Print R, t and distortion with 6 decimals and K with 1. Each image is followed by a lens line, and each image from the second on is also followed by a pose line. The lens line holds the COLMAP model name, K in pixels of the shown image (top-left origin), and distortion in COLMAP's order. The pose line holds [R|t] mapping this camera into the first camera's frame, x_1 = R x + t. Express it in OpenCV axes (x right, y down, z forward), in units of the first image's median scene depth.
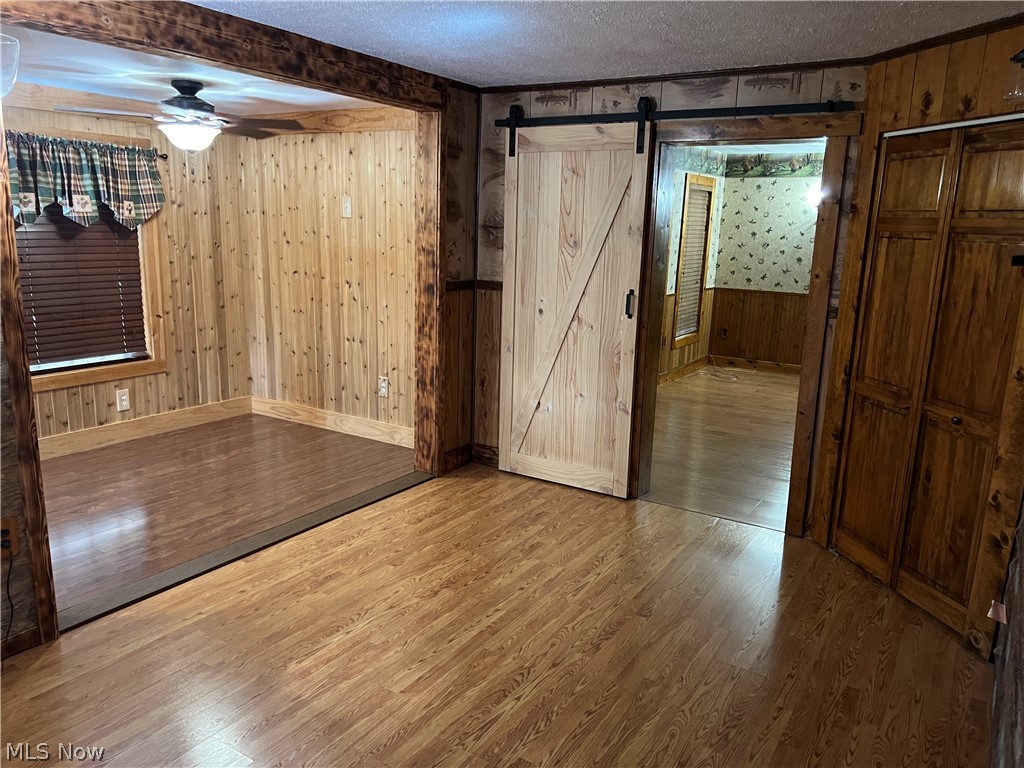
lens RADIAL K [[777.8, 0, 512.0], [0, 777.8, 384.0], [0, 0, 1]] dist [0.001620, -0.004982]
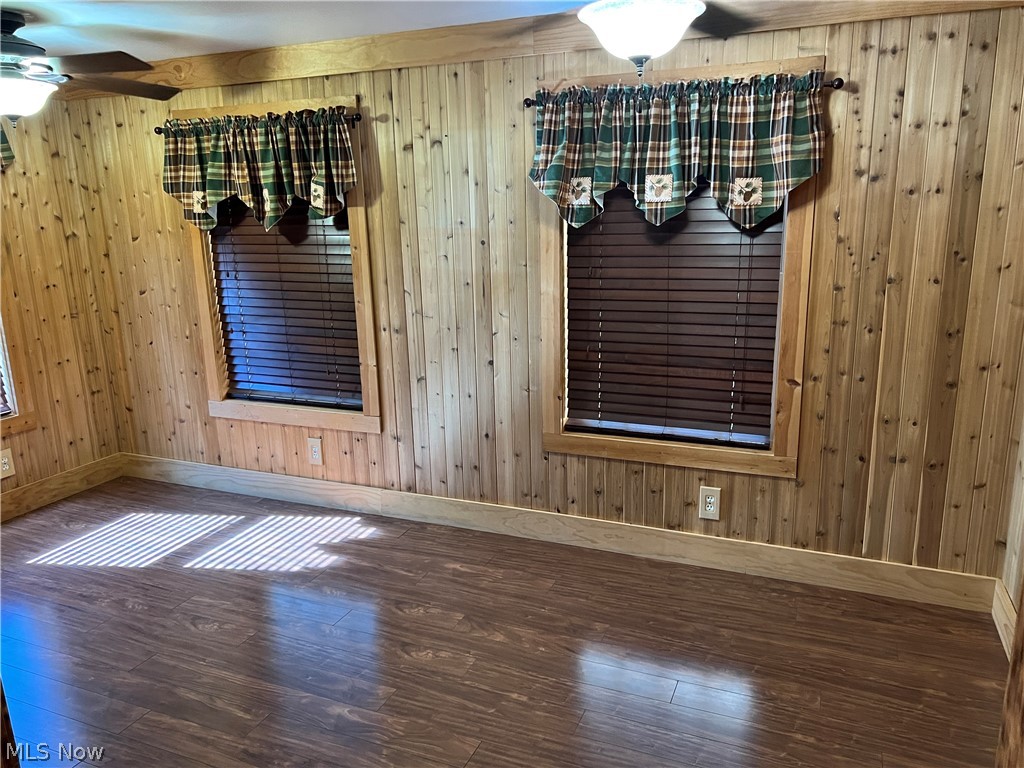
lens RADIAL K [[777.8, 0, 512.0], [0, 777.8, 384.0], [0, 0, 1]] dist [0.001620, -0.004982]
pose [[0.140154, 0.198800, -0.969967, 0.061972], [-0.168373, 0.970153, 0.174510, -0.155919], [0.975709, 0.138858, 0.169444, 0.740260]]
